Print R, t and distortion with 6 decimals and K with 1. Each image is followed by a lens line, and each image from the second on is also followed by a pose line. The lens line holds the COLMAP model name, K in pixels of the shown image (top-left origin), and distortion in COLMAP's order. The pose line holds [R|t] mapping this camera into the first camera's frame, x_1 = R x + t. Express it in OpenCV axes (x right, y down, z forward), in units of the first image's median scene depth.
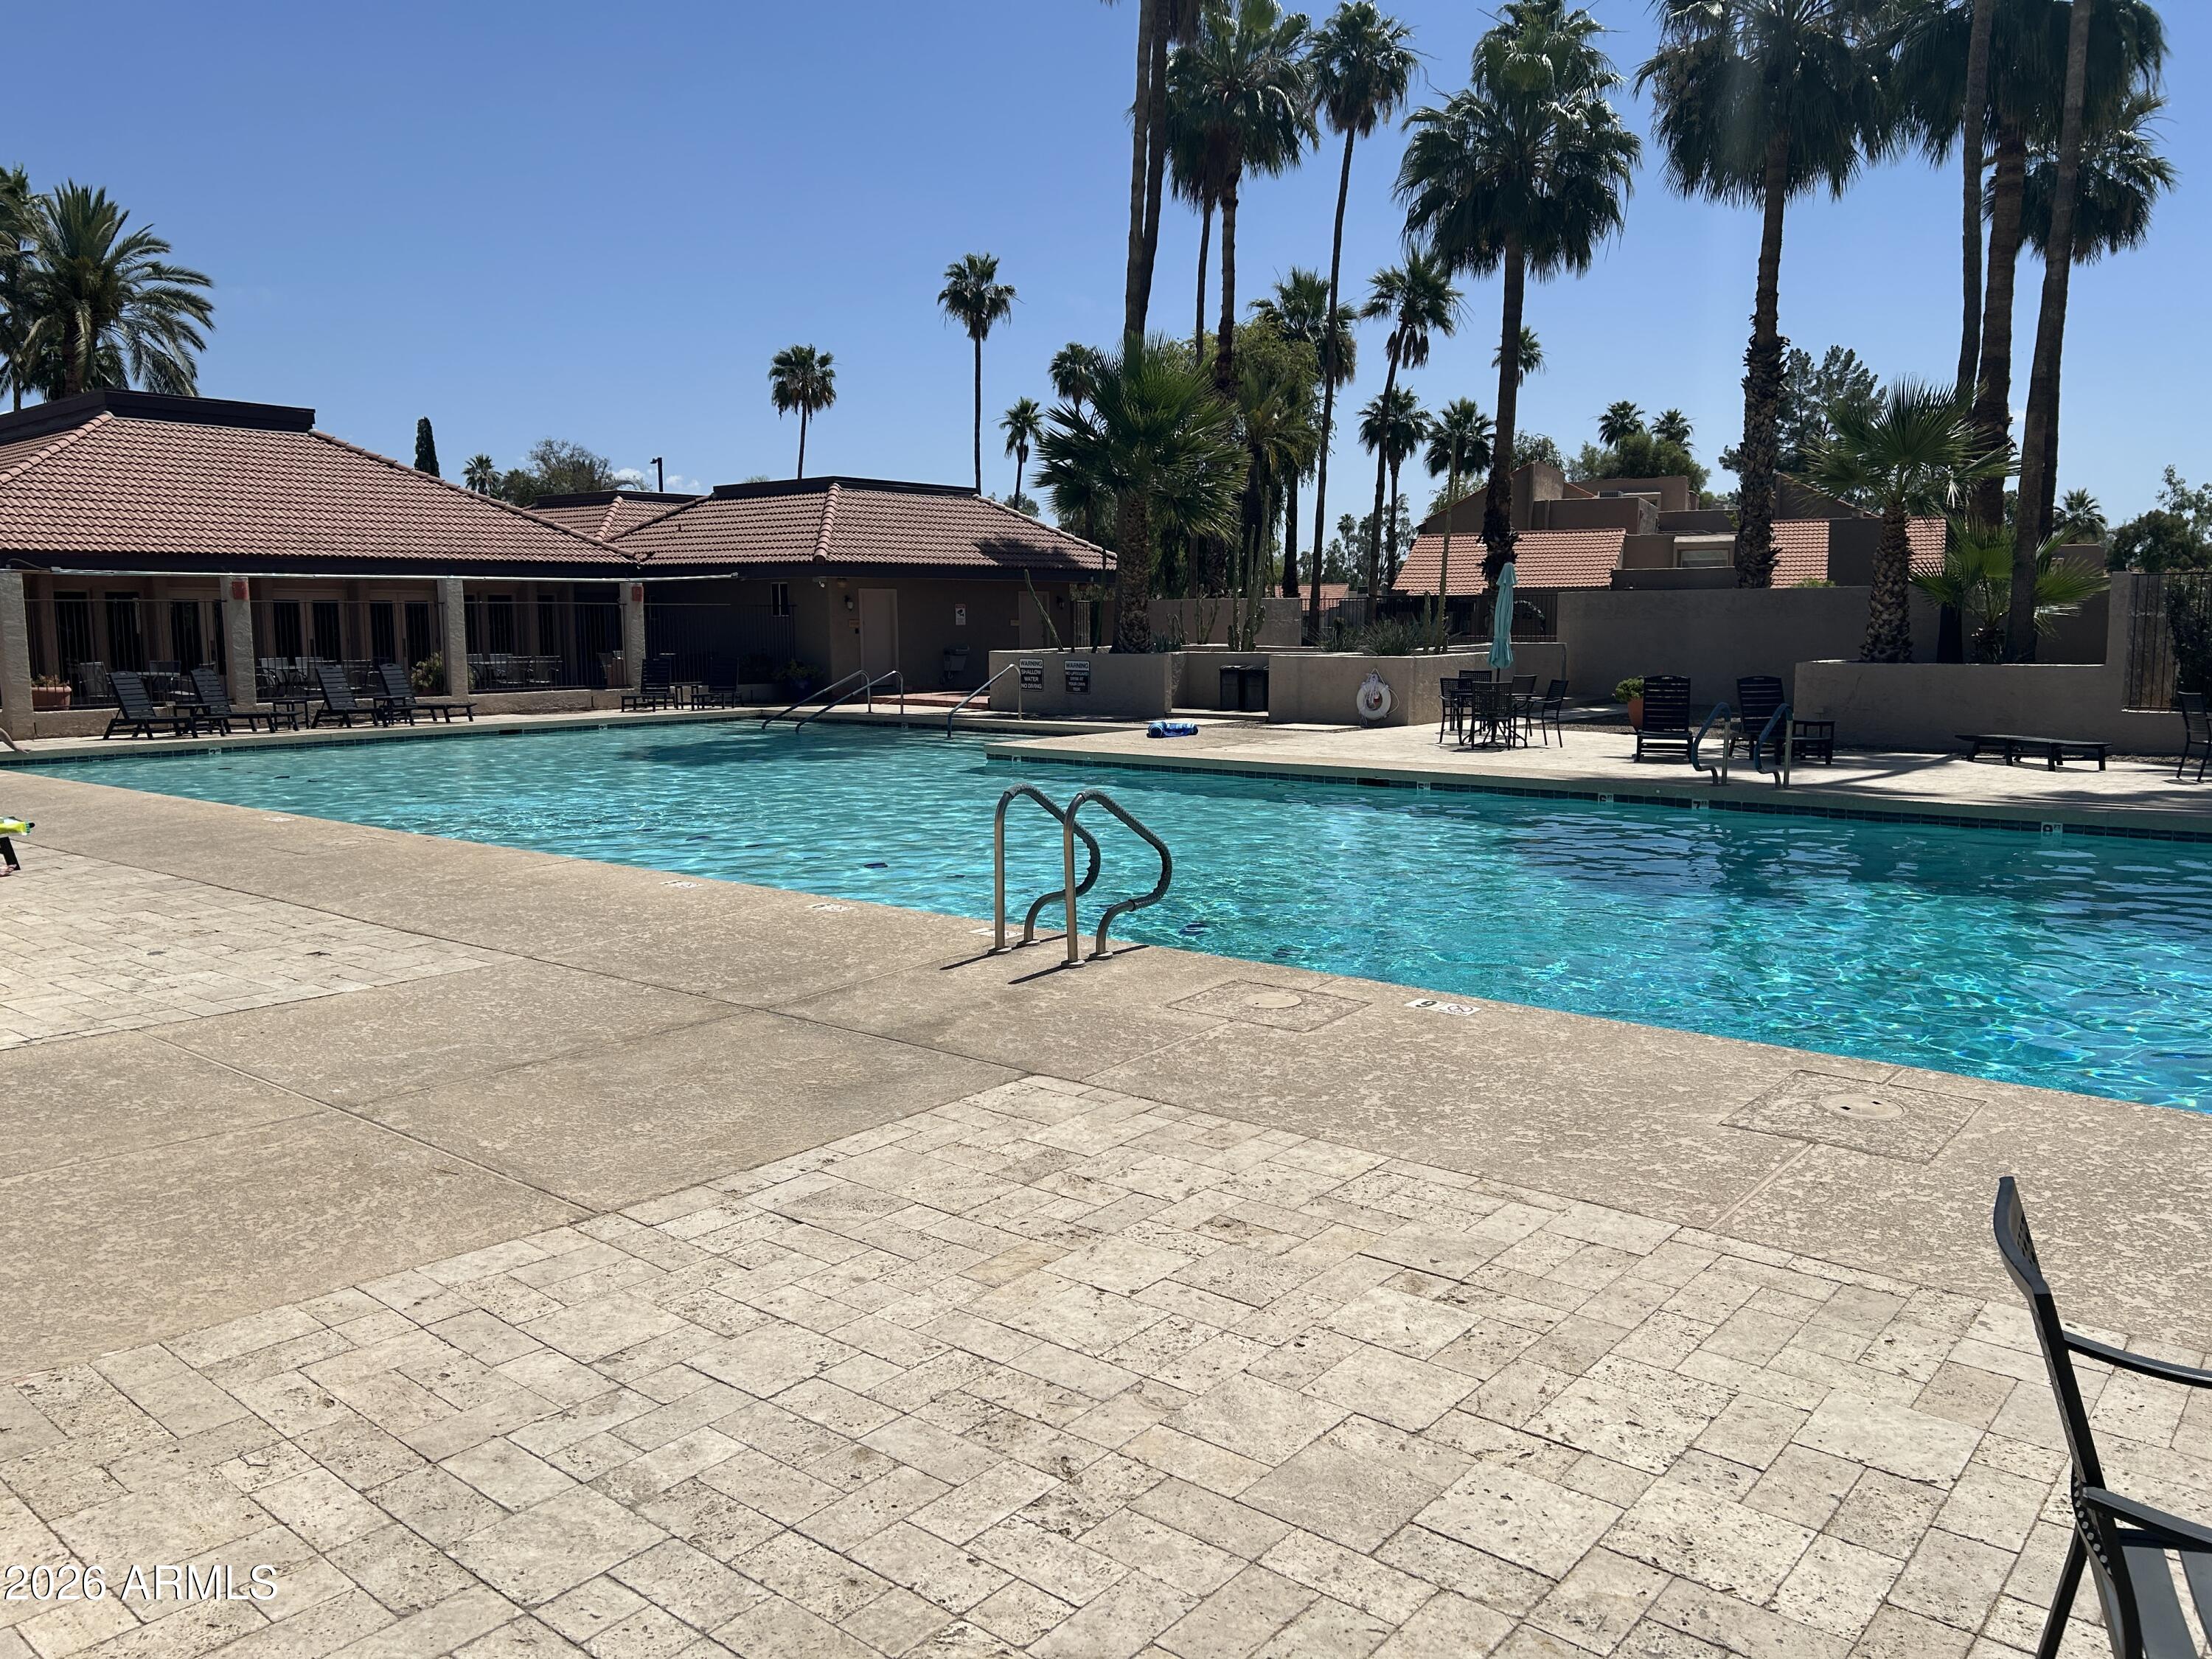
lens RADIAL K [[1658.5, 0, 1100.0], [0, 1658.5, 837.3], [0, 0, 1]] dist [0.030395, -0.001378]
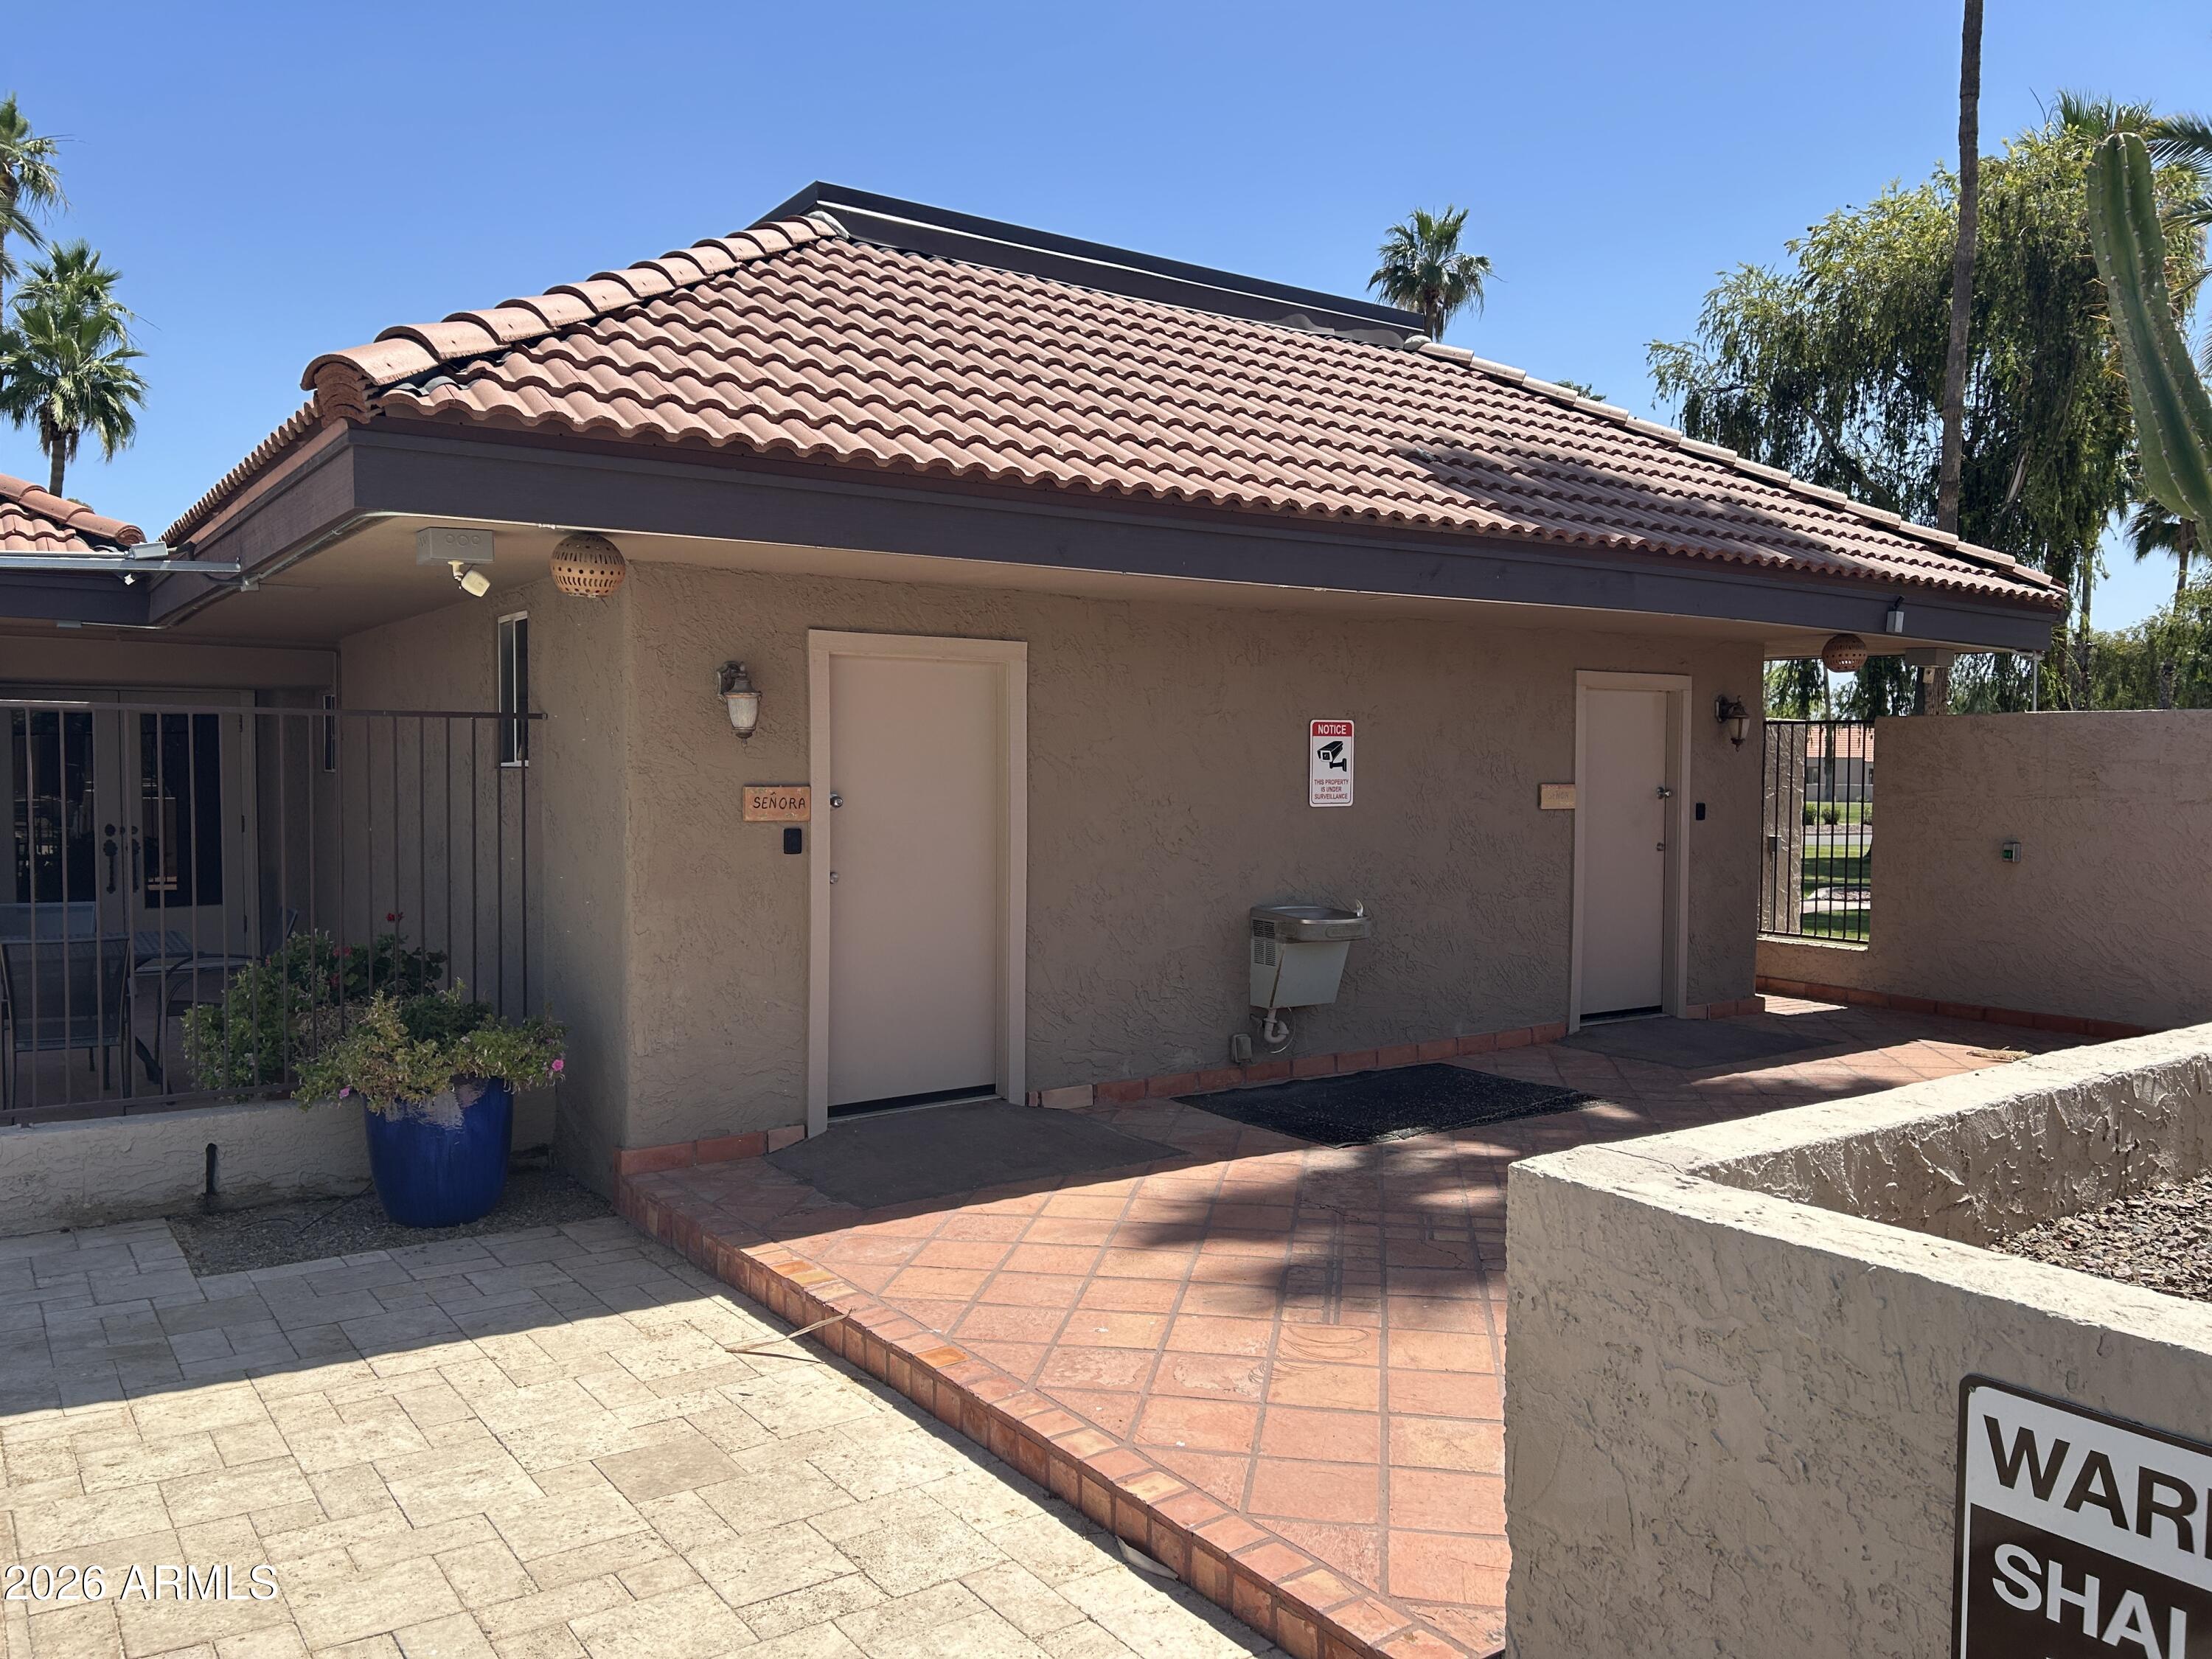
lens RADIAL K [[1658.5, 0, 1097.7], [0, 1658.5, 825.8], [0, 0, 1]] dist [0.030395, -0.001378]
pose [[0.965881, 0.023879, -0.257884, -0.026336], [-0.047536, 0.995170, -0.085892, -0.049055], [0.254588, 0.095221, 0.962350, 0.362965]]
